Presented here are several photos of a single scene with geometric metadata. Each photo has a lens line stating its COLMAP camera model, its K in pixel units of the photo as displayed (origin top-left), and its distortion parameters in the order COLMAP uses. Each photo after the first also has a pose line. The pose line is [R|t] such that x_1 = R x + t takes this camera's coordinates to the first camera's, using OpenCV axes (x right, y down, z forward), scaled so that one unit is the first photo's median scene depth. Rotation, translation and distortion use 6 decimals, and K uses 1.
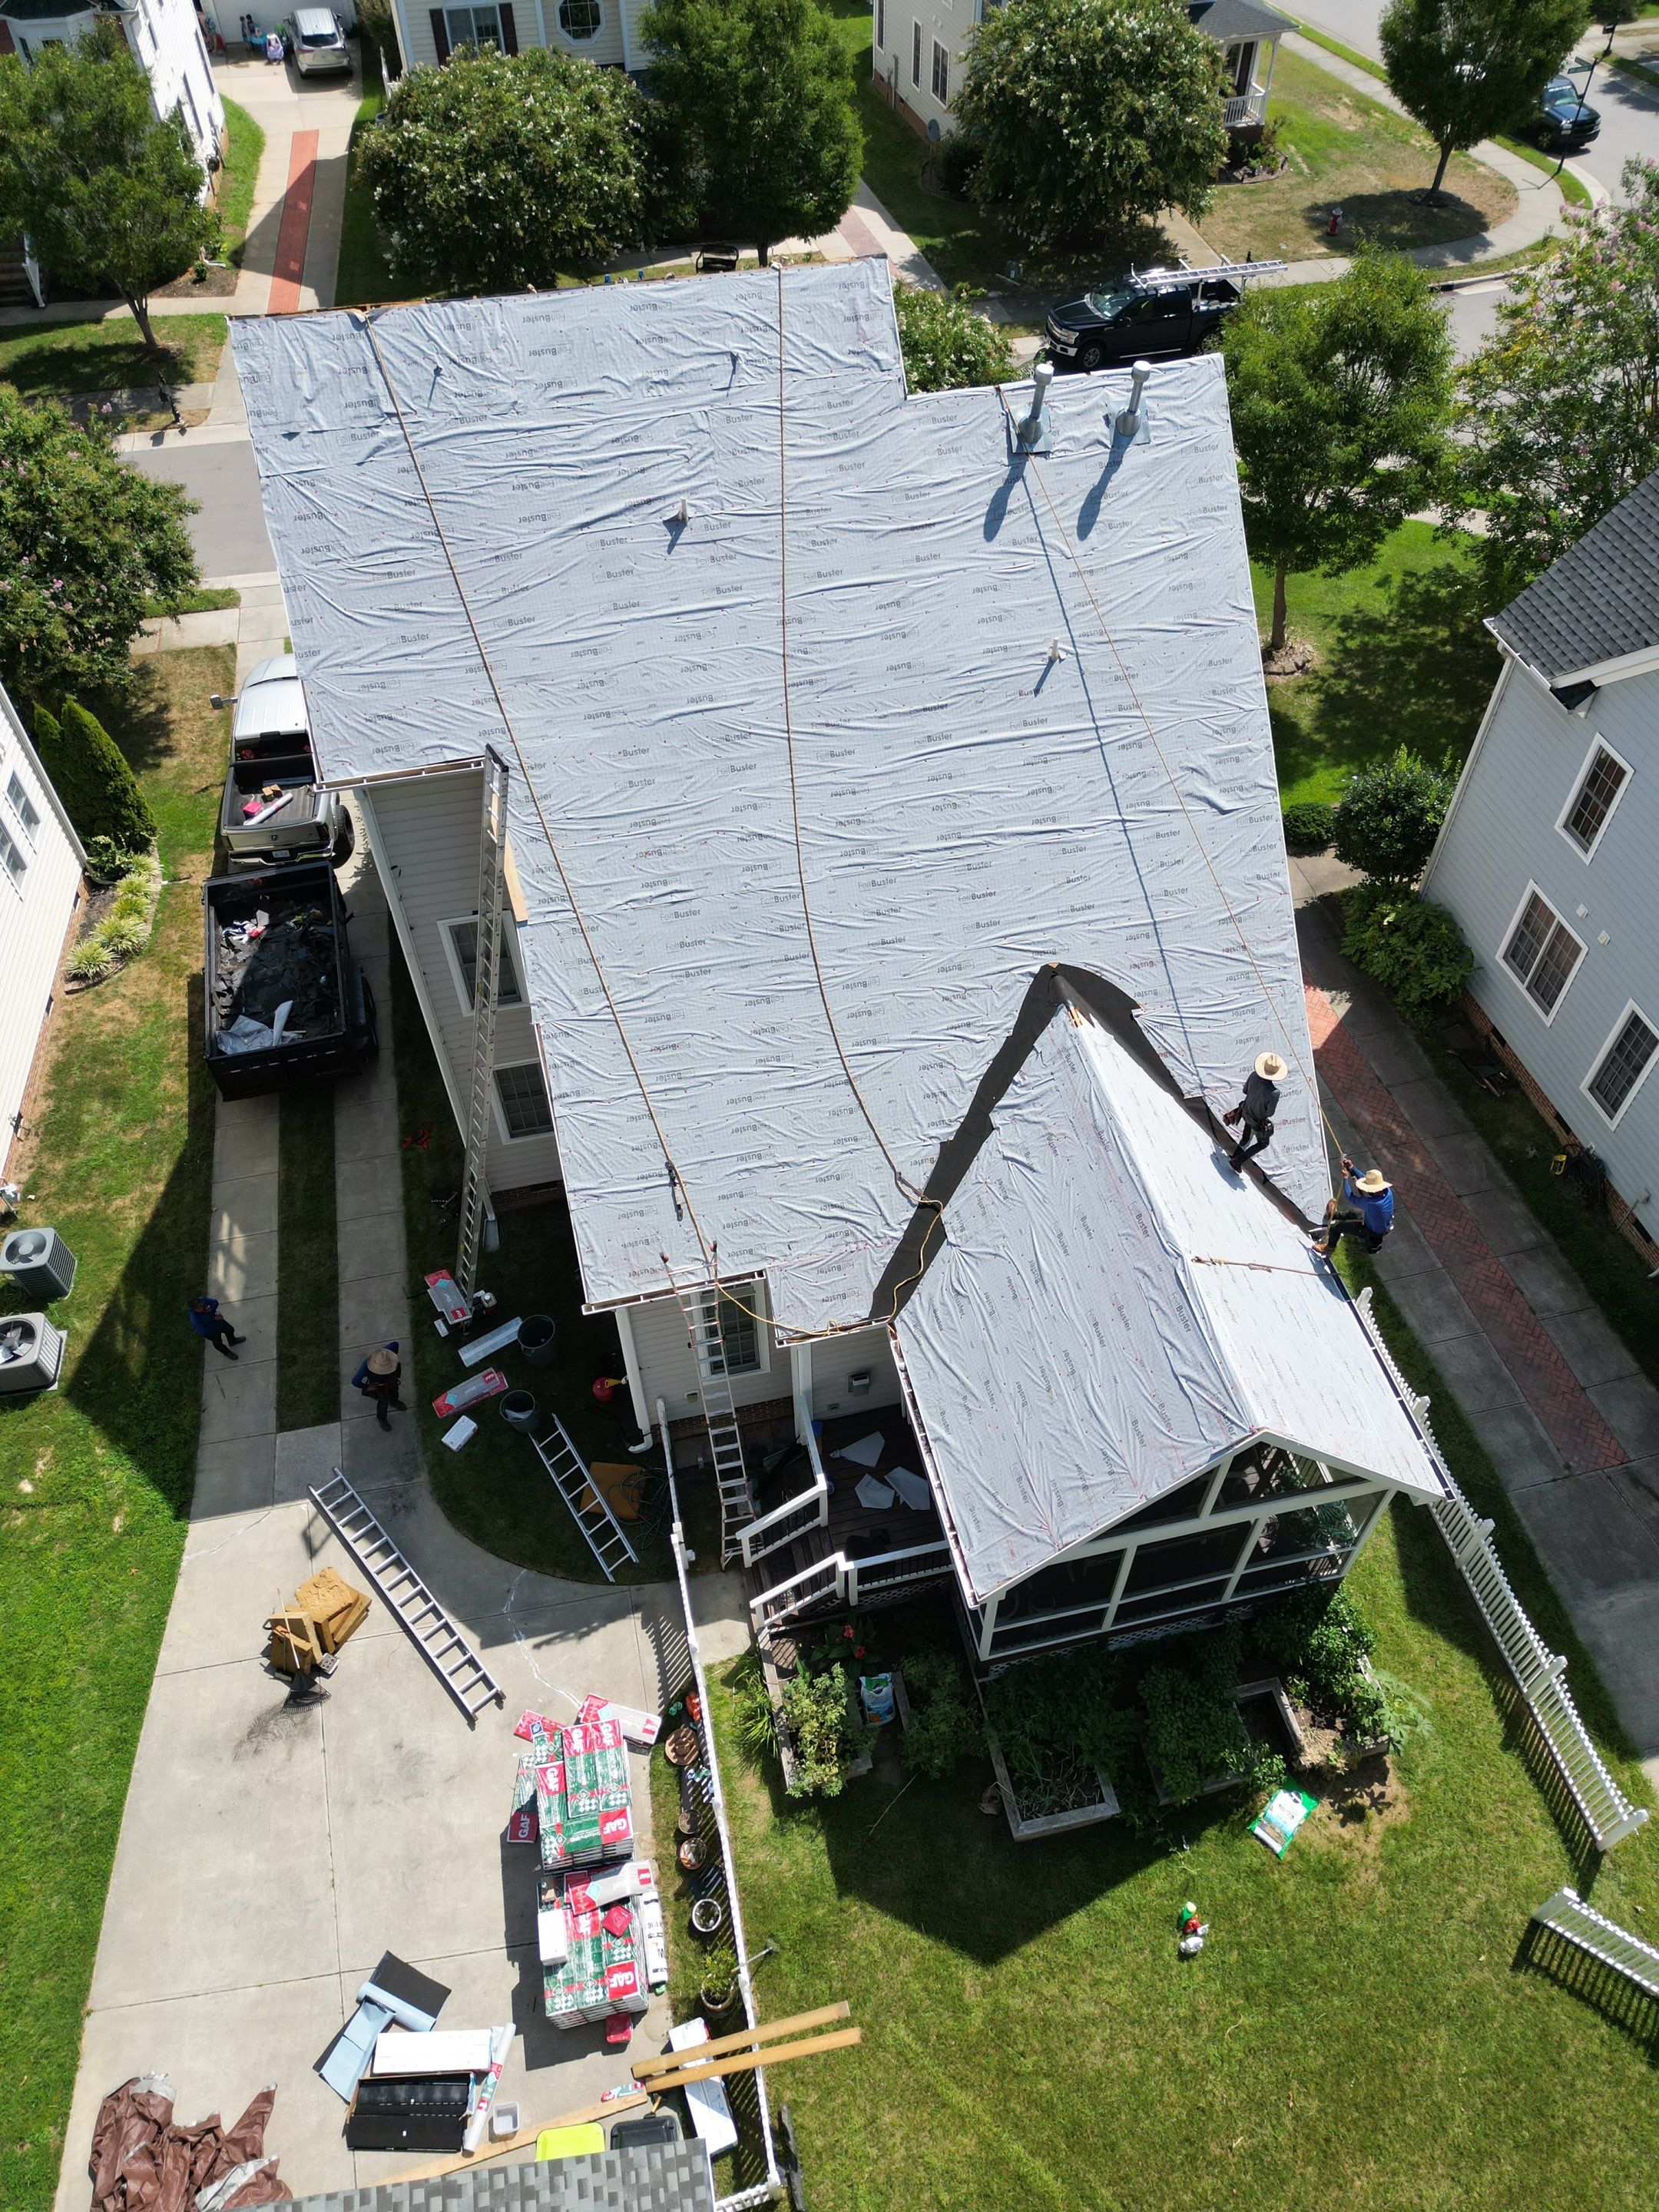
lens RADIAL K [[1546.4, 0, 831.5], [0, 1546.4, 1127.0], [0, 0, 1]] dist [0.040356, -0.029625]
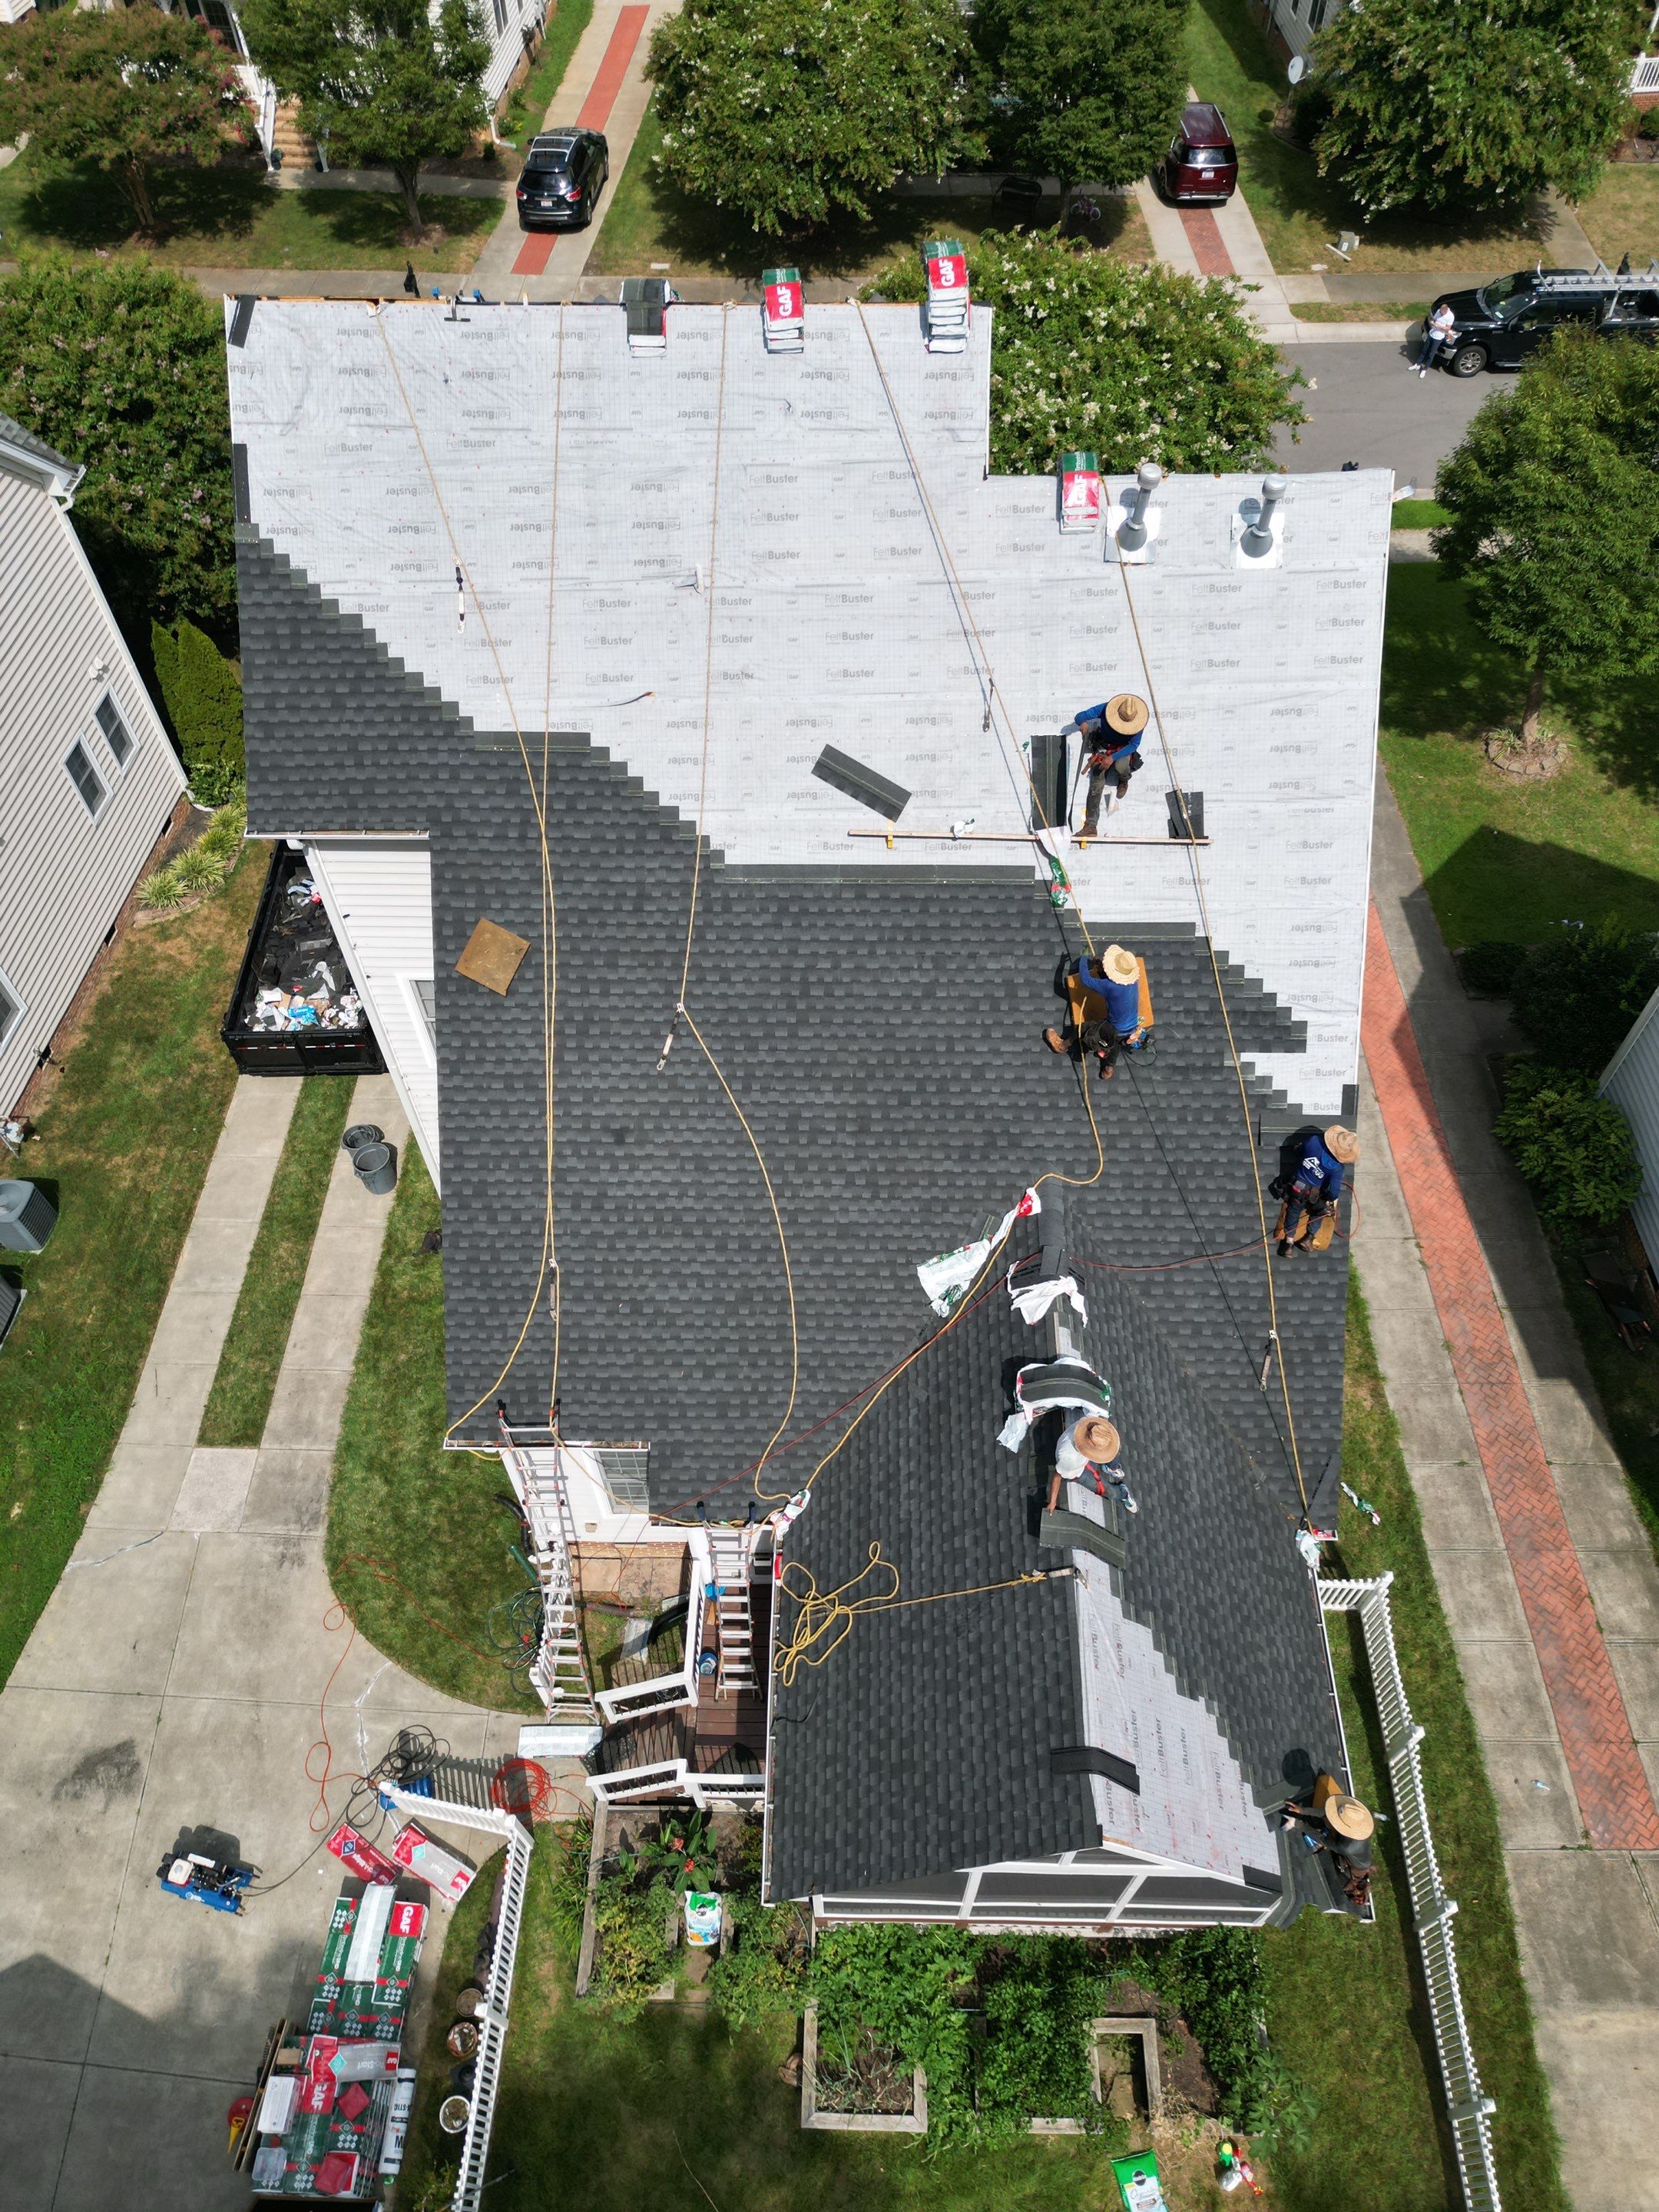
lens RADIAL K [[1546.4, 0, 828.4], [0, 1546.4, 1123.3], [0, 0, 1]] dist [0.040356, -0.029625]
pose [[0.969938, 0.194516, -0.146234, 0.133714], [-0.185944, 0.980042, 0.070297, -0.149381], [0.156989, -0.040993, 0.986749, 0.131353]]
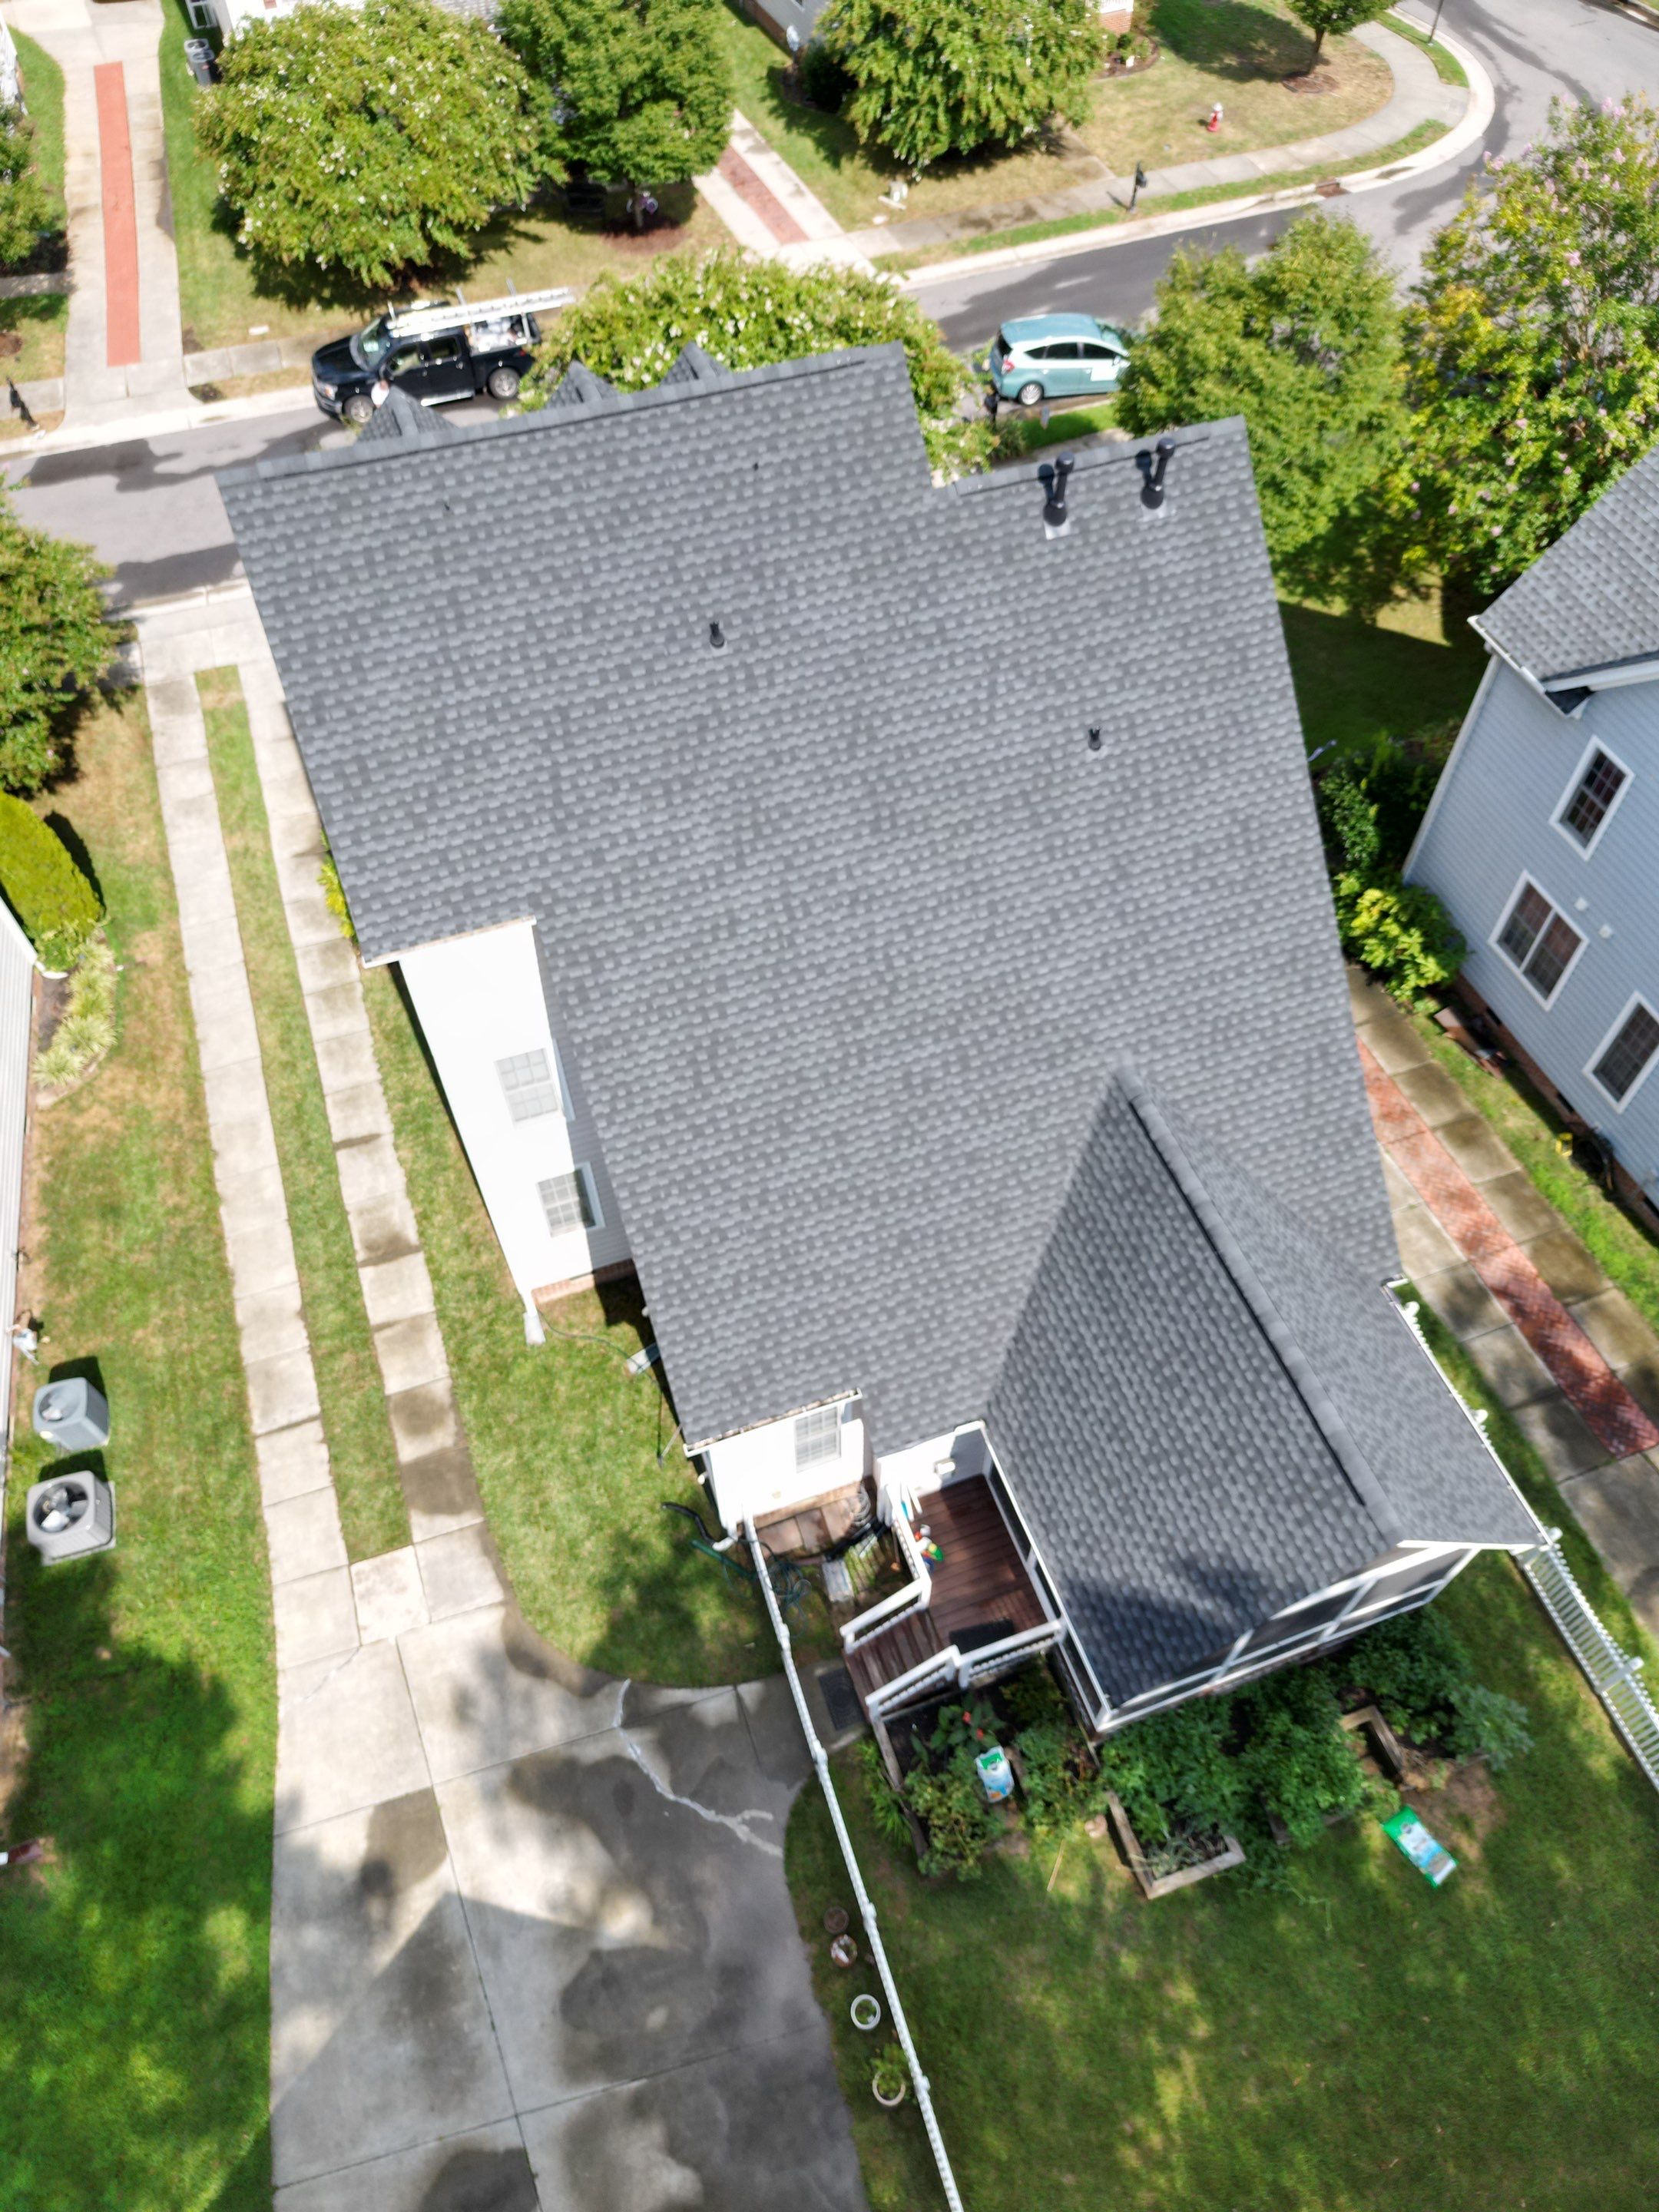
lens RADIAL K [[1546.4, 0, 839.3], [0, 1546.4, 1121.5], [0, 0, 1]] dist [0.040356, -0.029625]
pose [[0.992702, -0.097497, 0.070978, -0.099406], [0.091971, 0.992753, 0.077352, -0.139666], [-0.078005, -0.070260, 0.994474, 0.017414]]
